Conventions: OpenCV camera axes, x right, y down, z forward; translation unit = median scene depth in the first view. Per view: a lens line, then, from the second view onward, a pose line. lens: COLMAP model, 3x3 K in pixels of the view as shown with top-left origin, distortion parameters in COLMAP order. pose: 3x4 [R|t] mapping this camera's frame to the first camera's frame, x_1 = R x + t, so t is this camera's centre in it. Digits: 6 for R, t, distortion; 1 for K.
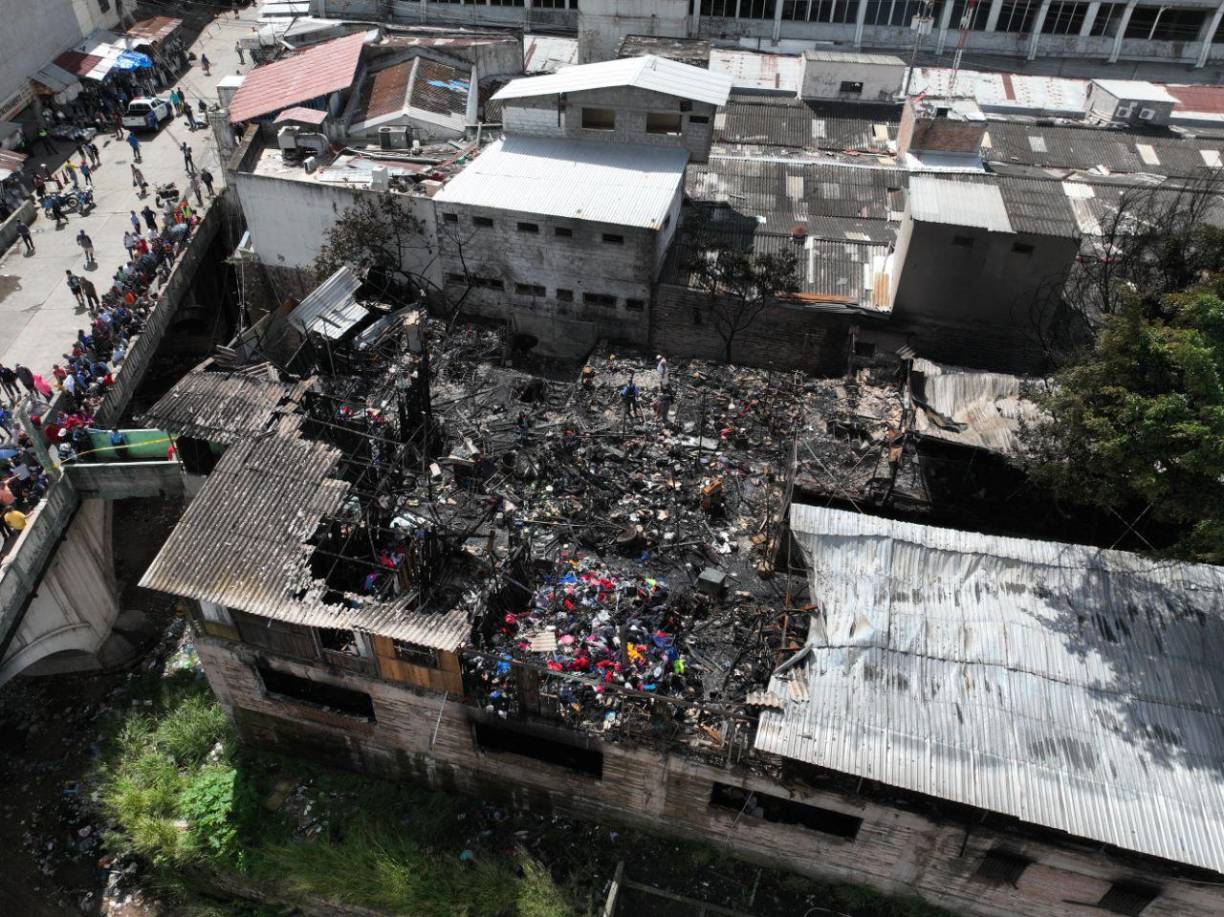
lens RADIAL K [[859.9, 0, 612.0], [0, 859.9, 458.5], [0, 0, 1]] dist [0.005054, 0.008005]
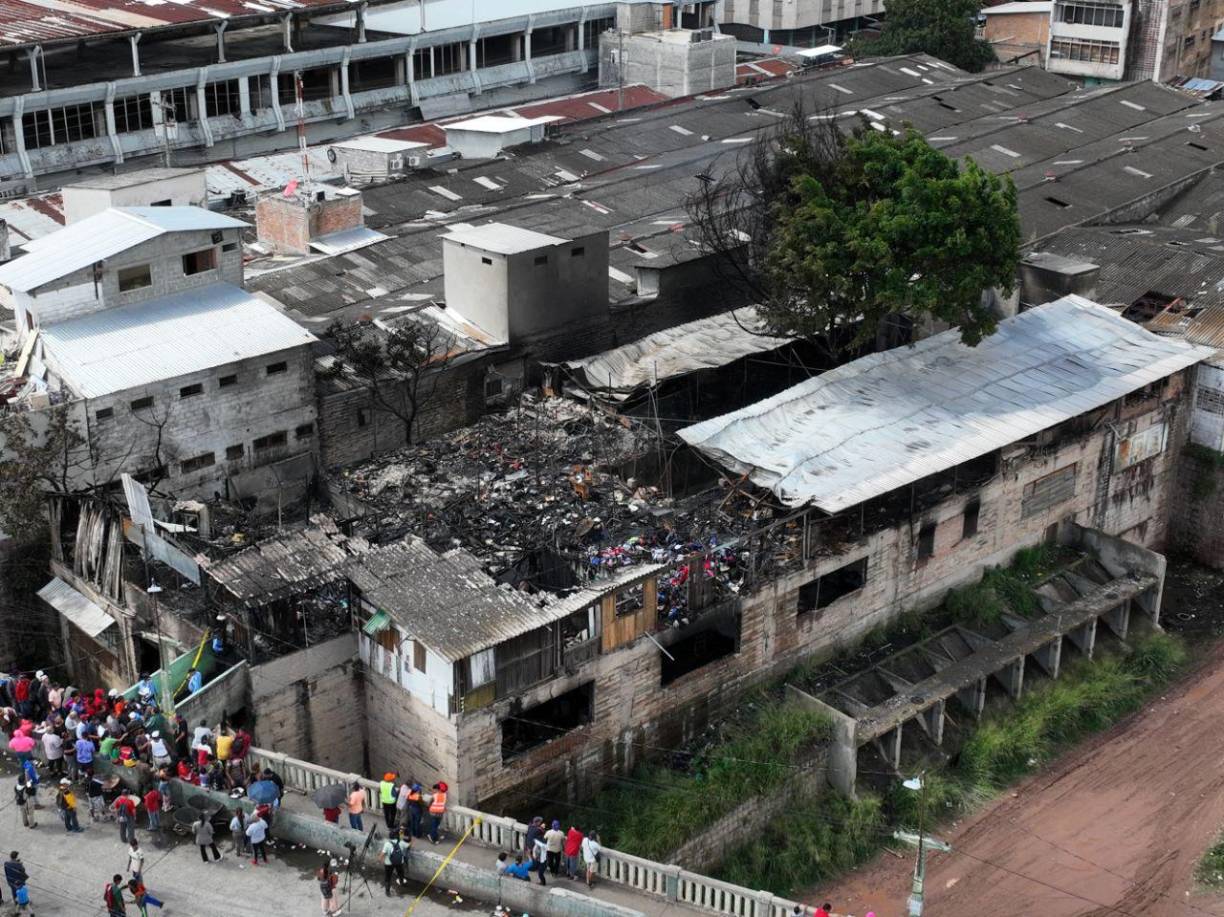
lens RADIAL K [[1724.5, 0, 636.3], [0, 1724.5, 455.8], [0, 0, 1]] dist [0.012839, -0.041698]
pose [[0.532431, -0.340536, 0.774953, -1.594843], [0.536923, 0.843629, 0.001822, 0.040108], [-0.654394, 0.415120, 0.632016, -0.503159]]
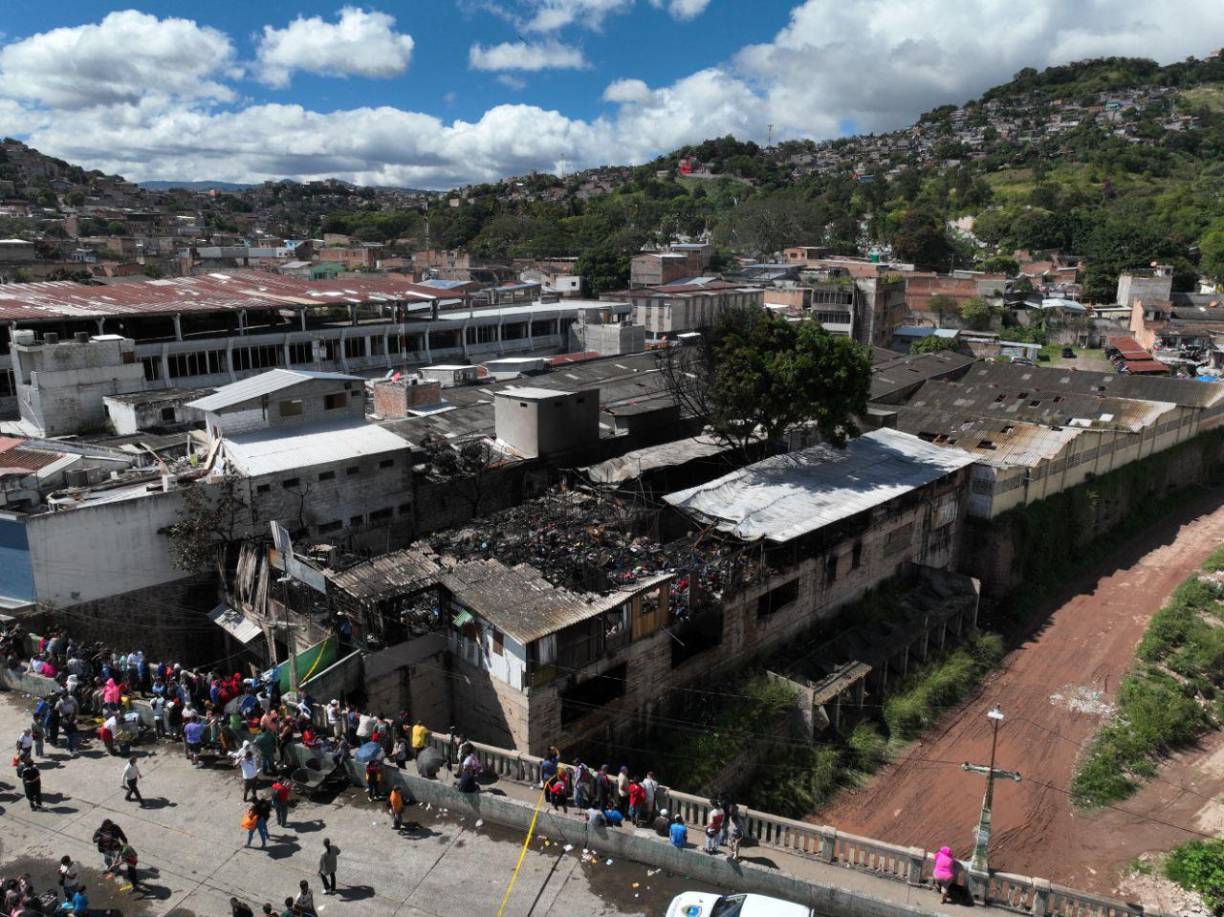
lens RADIAL K [[859.9, 0, 612.0], [0, 859.9, 458.5], [0, 0, 1]] dist [0.005054, 0.008005]
pose [[0.482213, -0.225258, 0.846599, -1.238280], [0.556237, 0.825316, -0.097231, 0.092074], [-0.676810, 0.517795, 0.523275, 0.034115]]
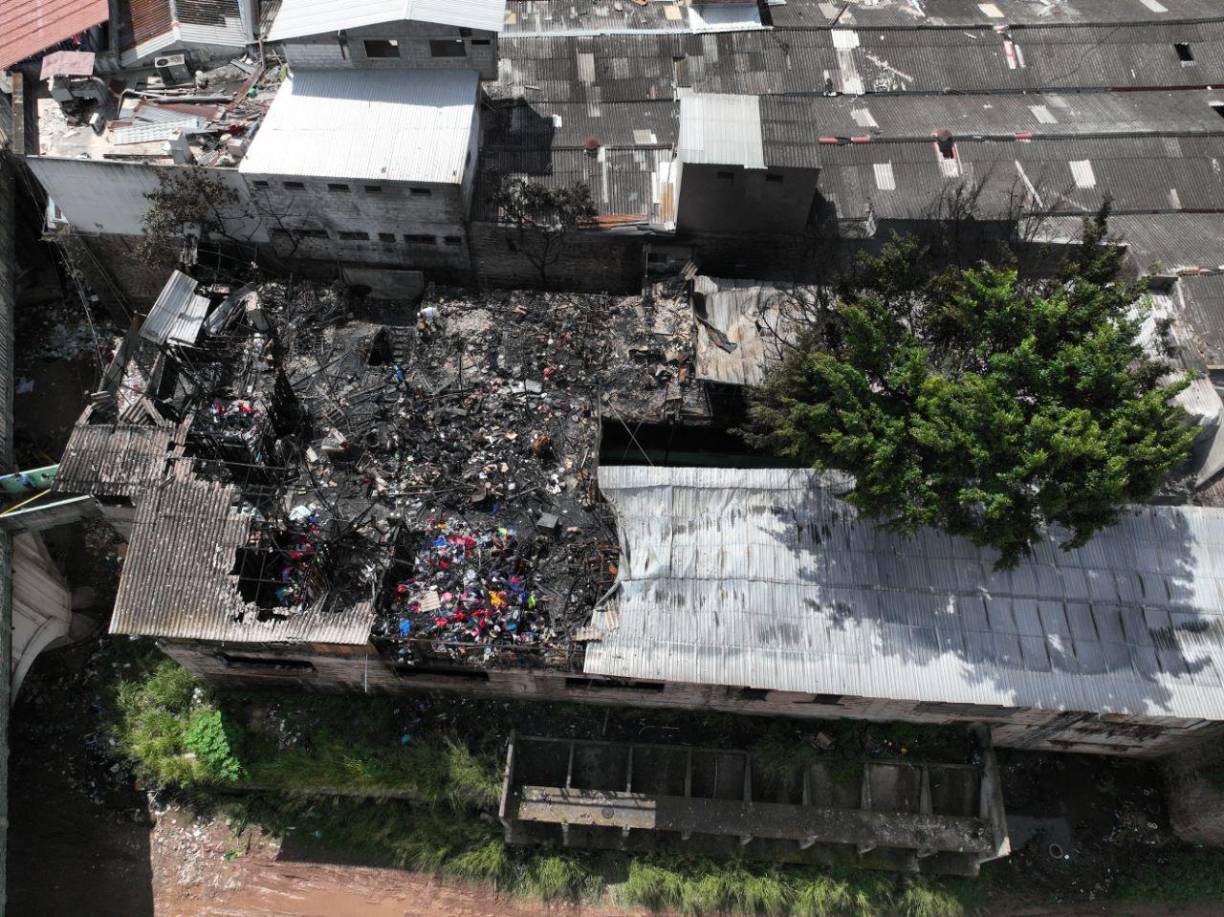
lens RADIAL K [[859.9, 0, 612.0], [0, 859.9, 458.5], [0, 0, 1]] dist [0.005054, 0.008005]
pose [[0.979677, -0.173535, 0.100590, 0.087030], [0.129138, 0.929420, 0.345691, -0.357996], [-0.153480, -0.325675, 0.932941, -0.196962]]
